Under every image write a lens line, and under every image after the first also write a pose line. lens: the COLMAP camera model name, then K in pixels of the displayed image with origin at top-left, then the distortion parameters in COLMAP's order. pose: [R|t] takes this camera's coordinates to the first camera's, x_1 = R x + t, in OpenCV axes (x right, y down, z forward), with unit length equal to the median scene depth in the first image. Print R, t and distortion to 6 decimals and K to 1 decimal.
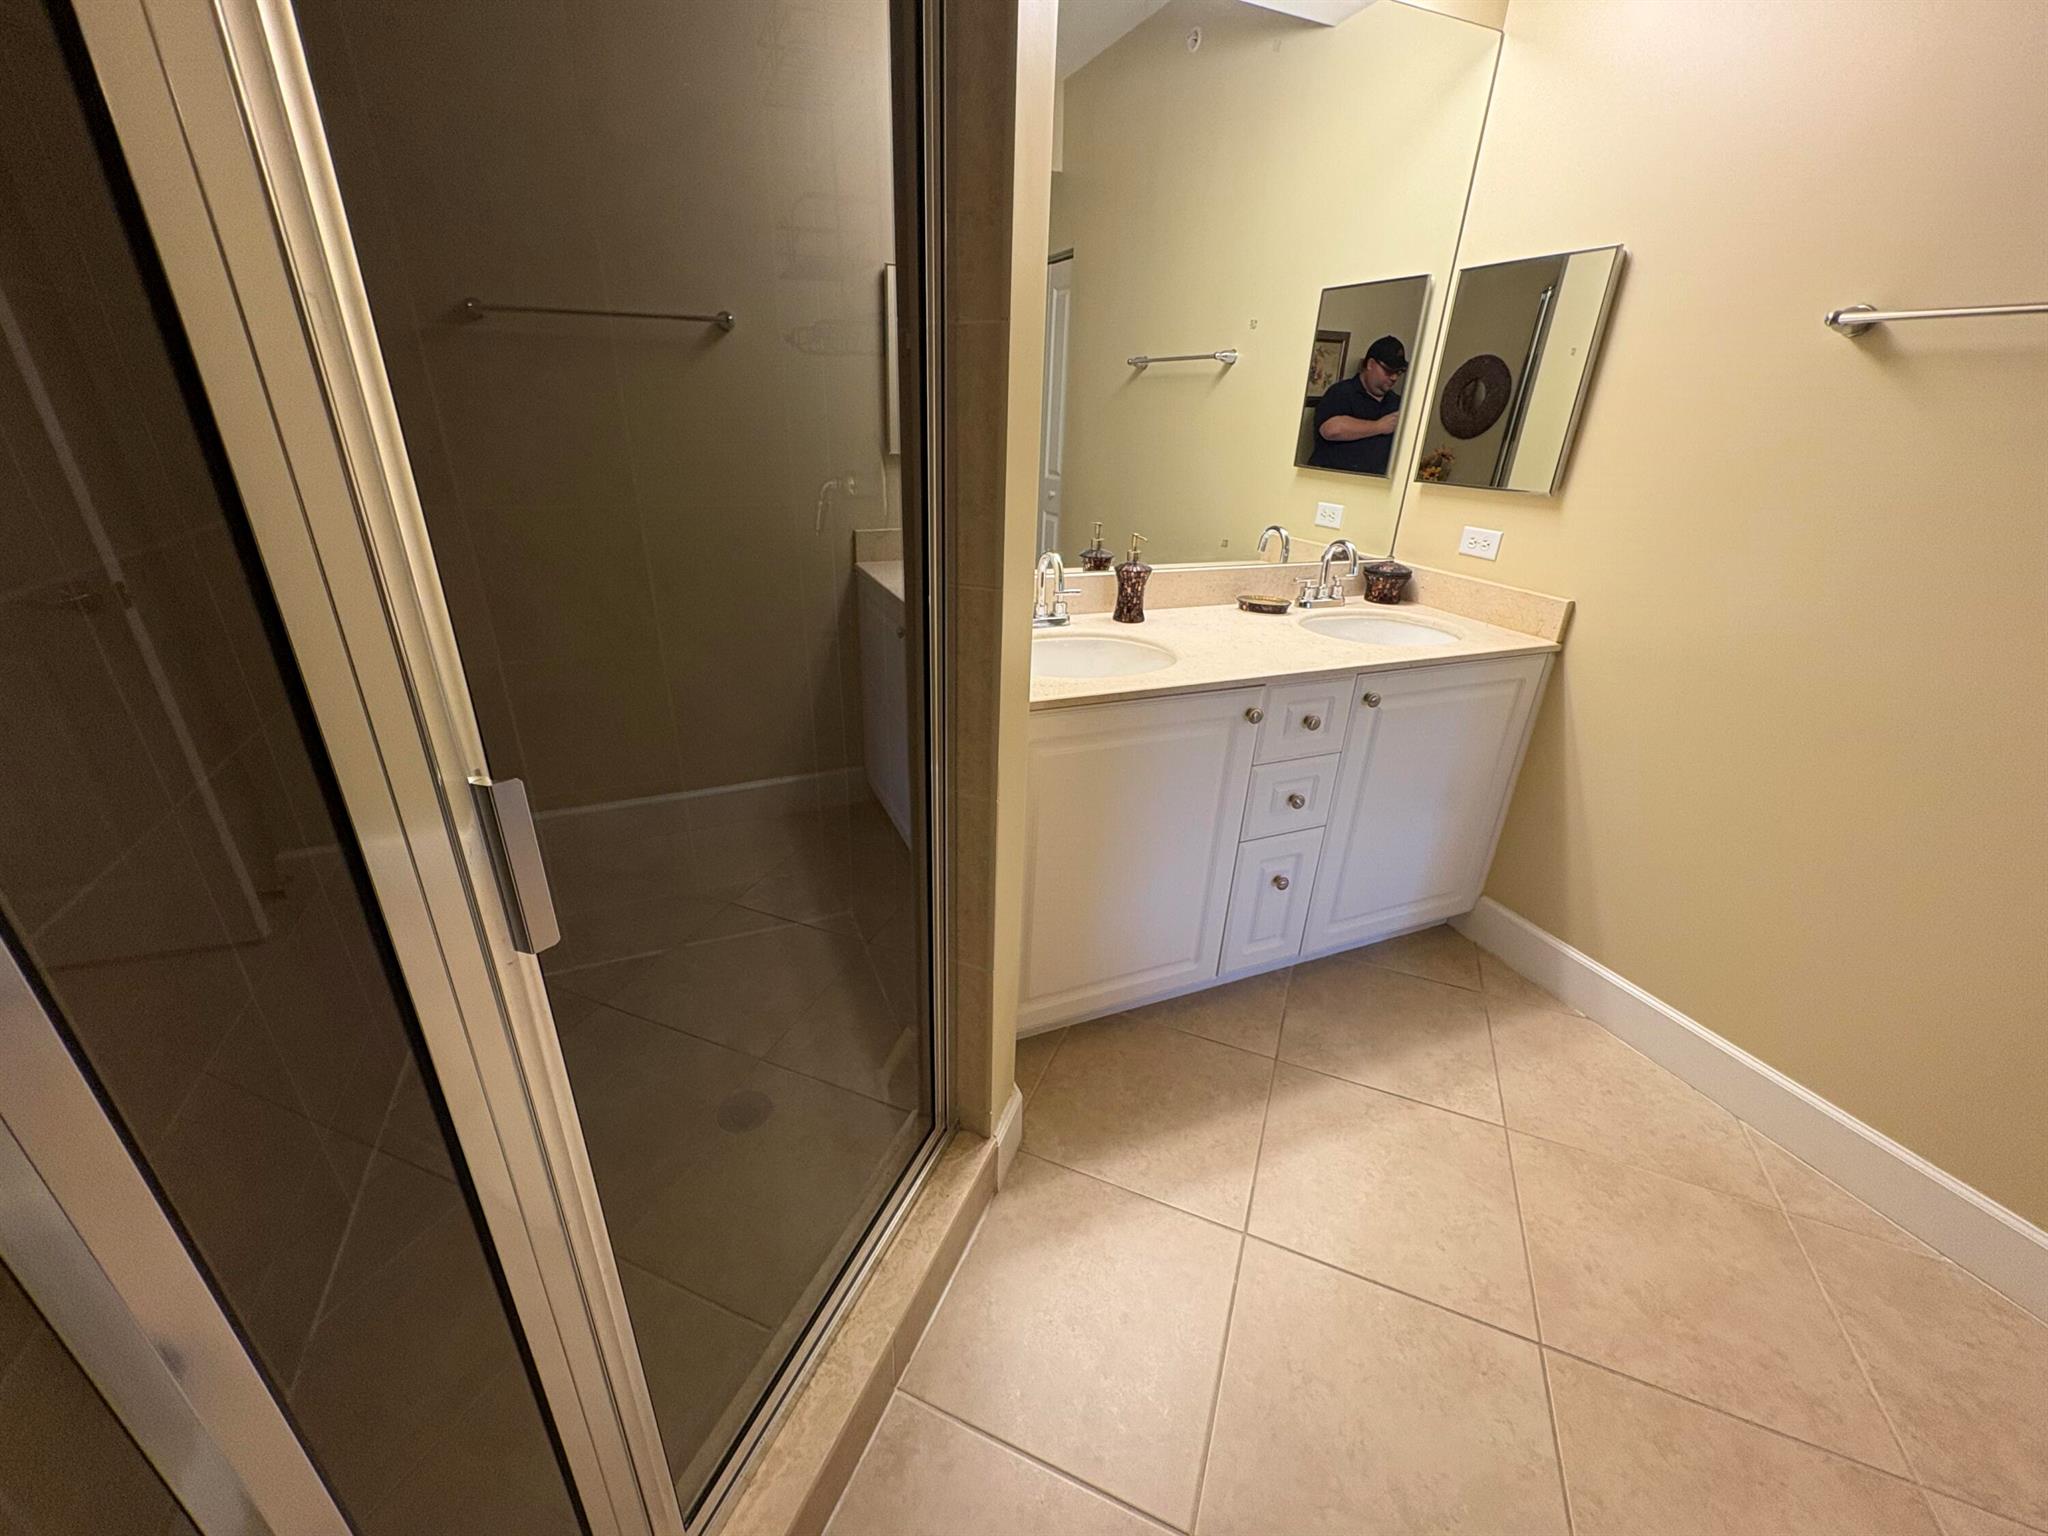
lens RADIAL K [[813.9, 0, 1023.1], [0, 813.9, 769.0], [0, 0, 1]] dist [0.002269, 0.000331]
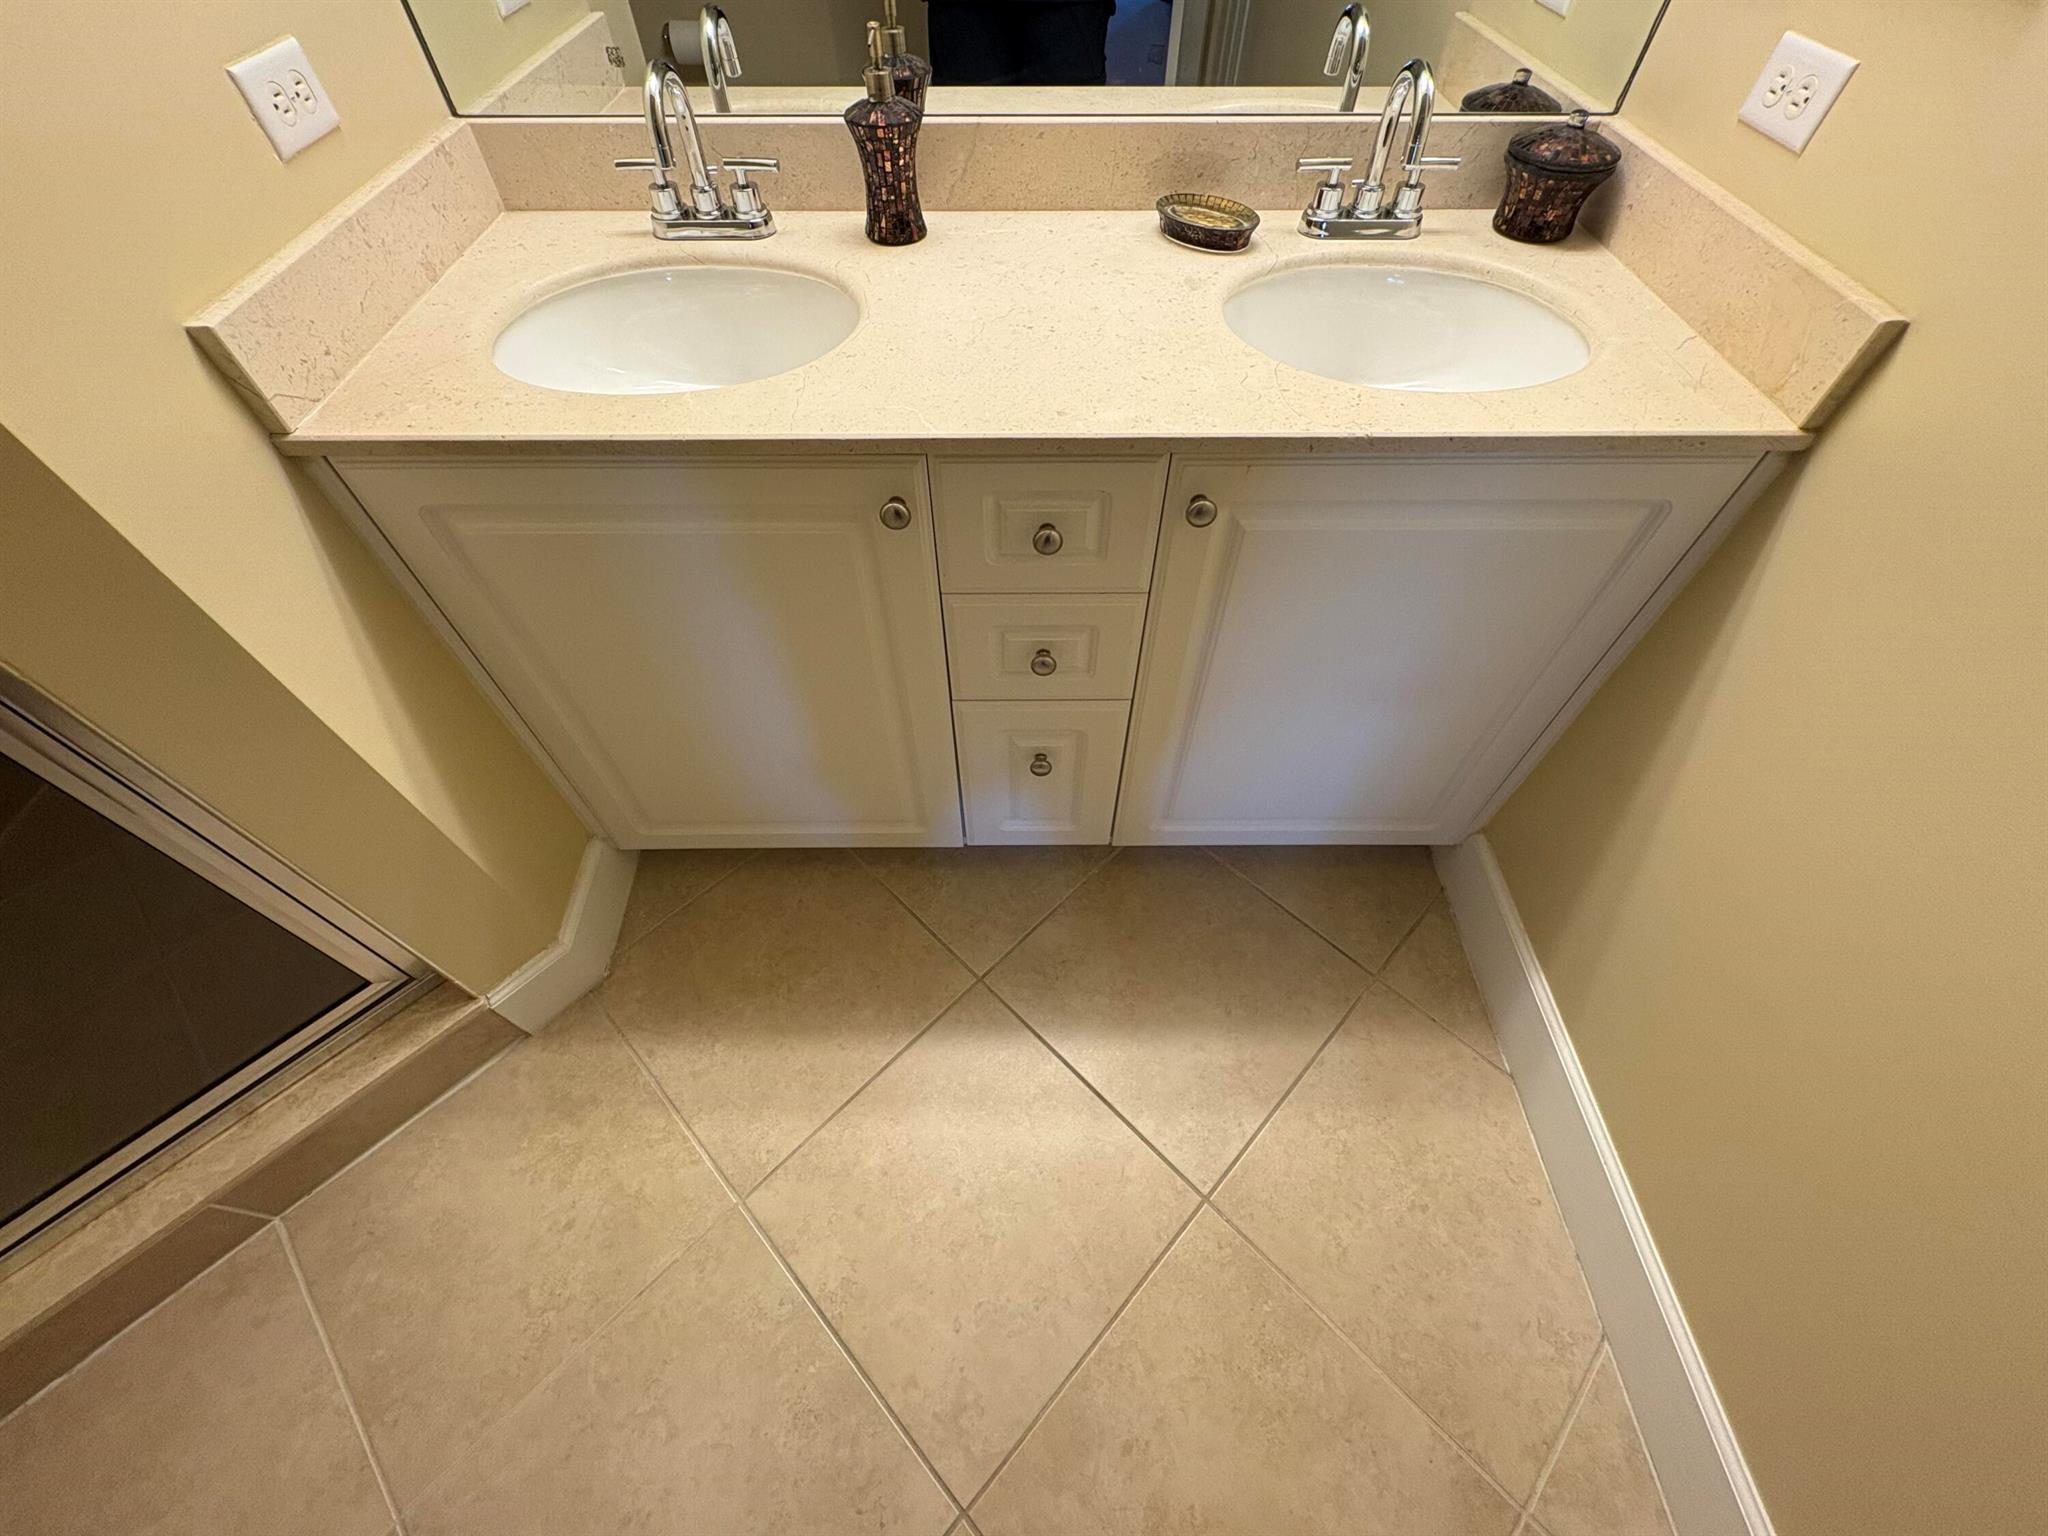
lens RADIAL K [[813.9, 0, 1023.1], [0, 813.9, 769.0], [0, 0, 1]] dist [0.002269, 0.000331]
pose [[0.924261, 0.282247, -0.257057, 0.458491], [-0.126620, 0.861873, 0.491062, -0.161656], [0.360151, -0.421321, 0.832334, 0.463159]]
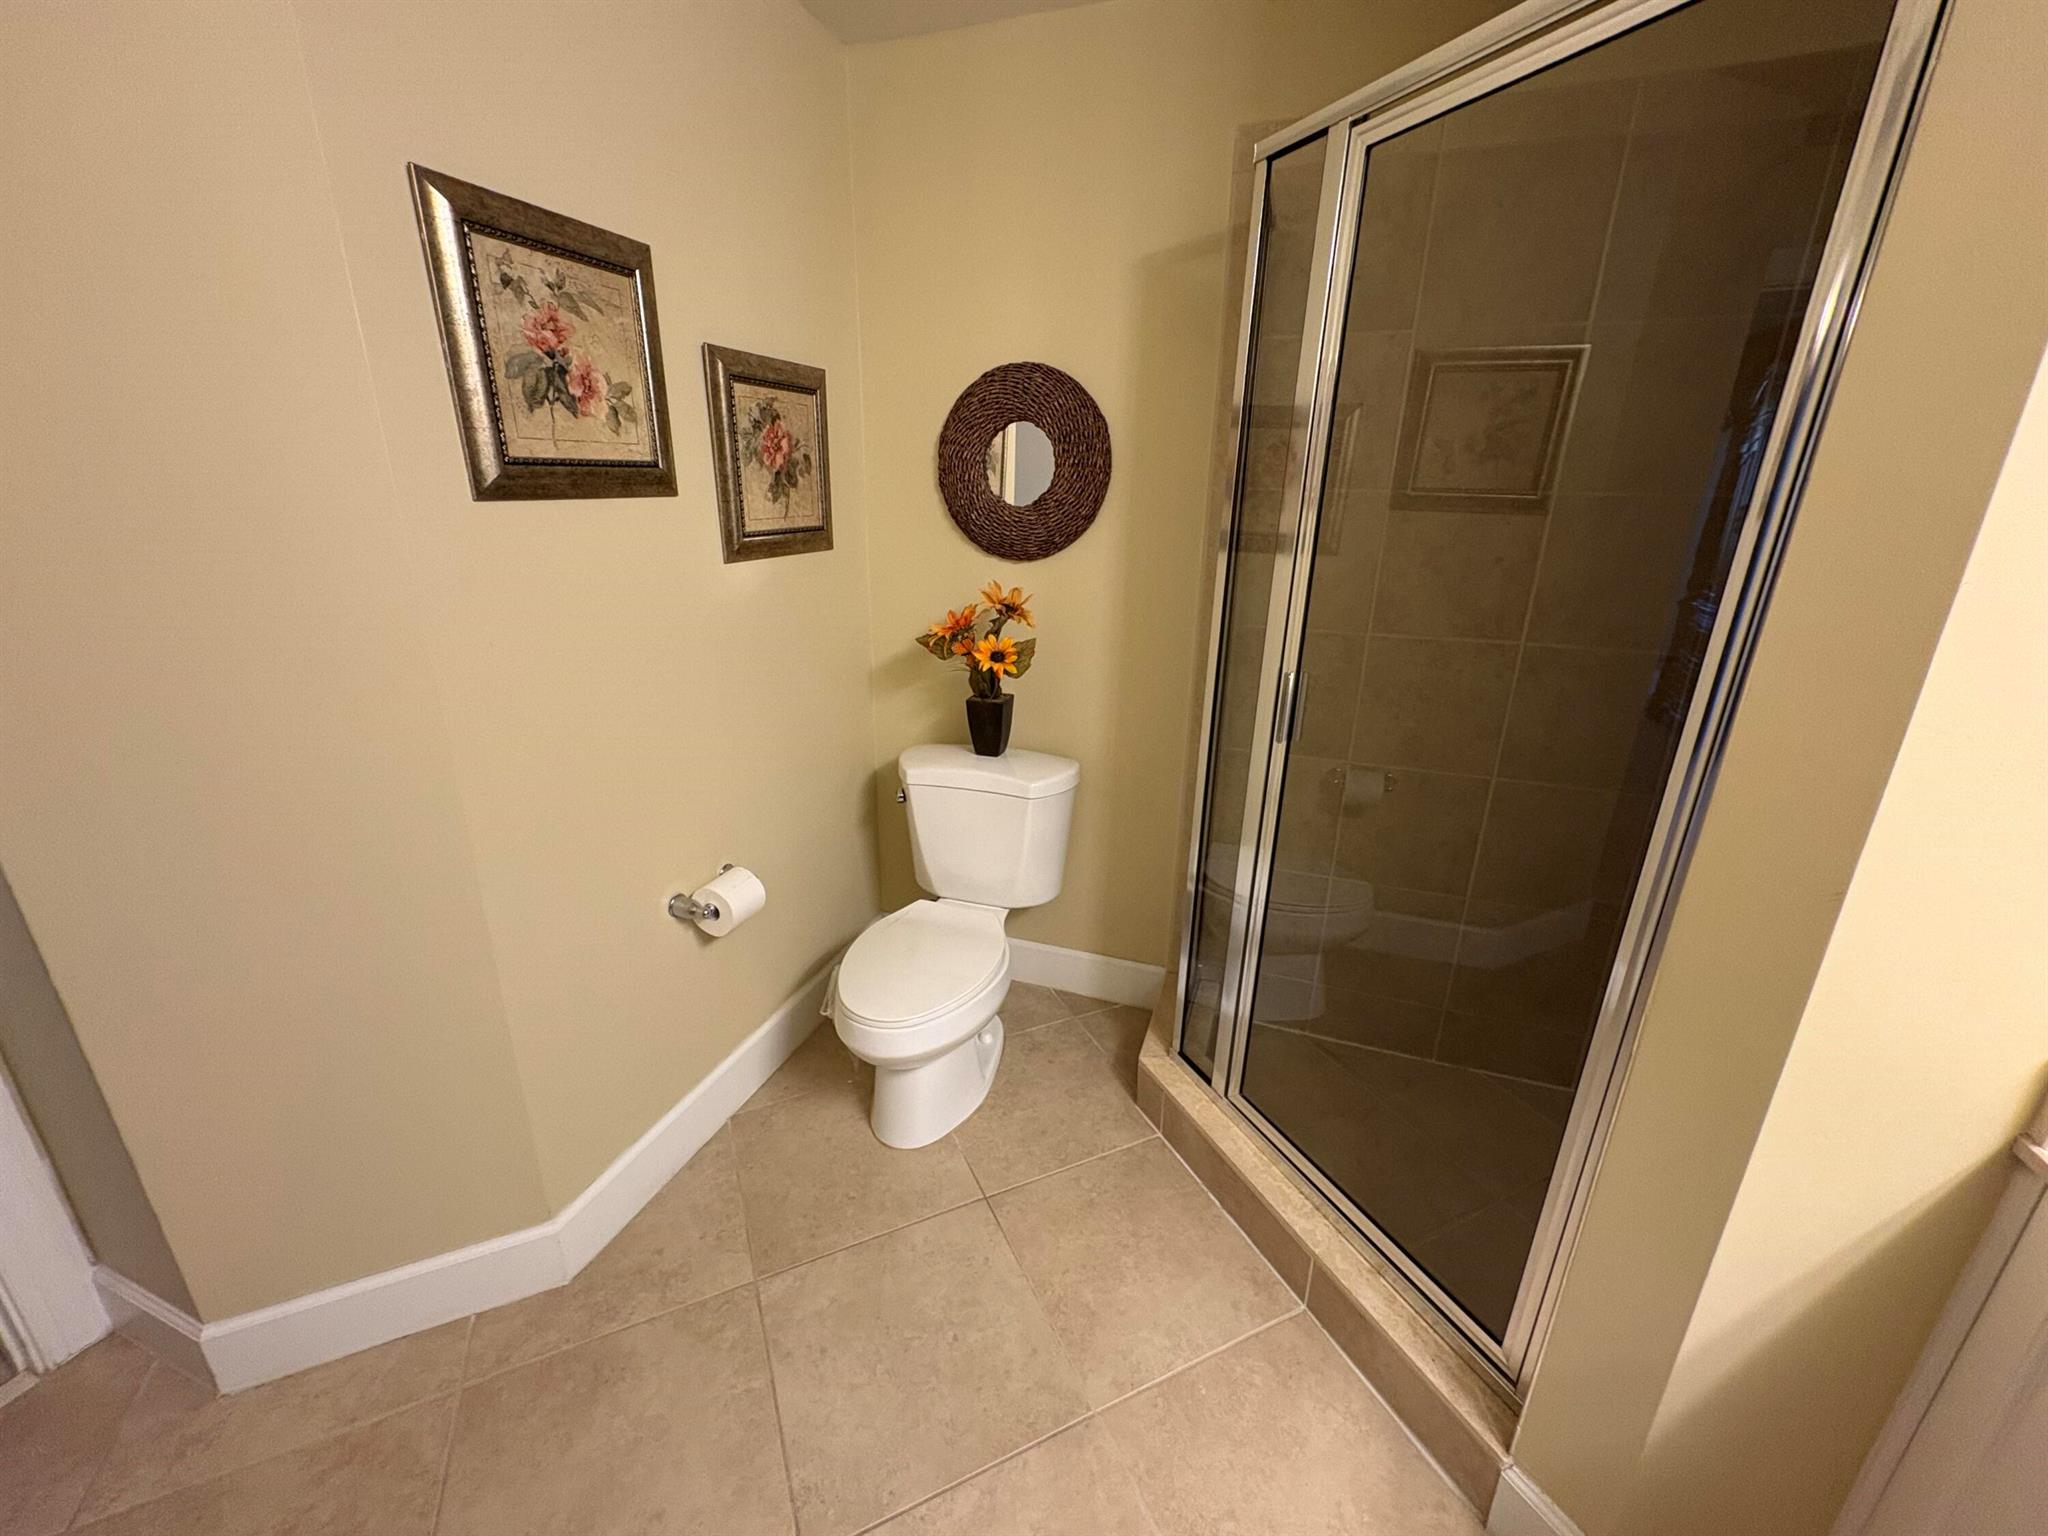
lens RADIAL K [[813.9, 0, 1023.1], [0, 813.9, 769.0], [0, 0, 1]] dist [0.002269, 0.000331]
pose [[-0.677019, 0.186370, -0.711977, 0.536243], [-0.344143, 0.774957, 0.530102, -0.236636], [0.650546, 0.603911, -0.460523, 0.496896]]
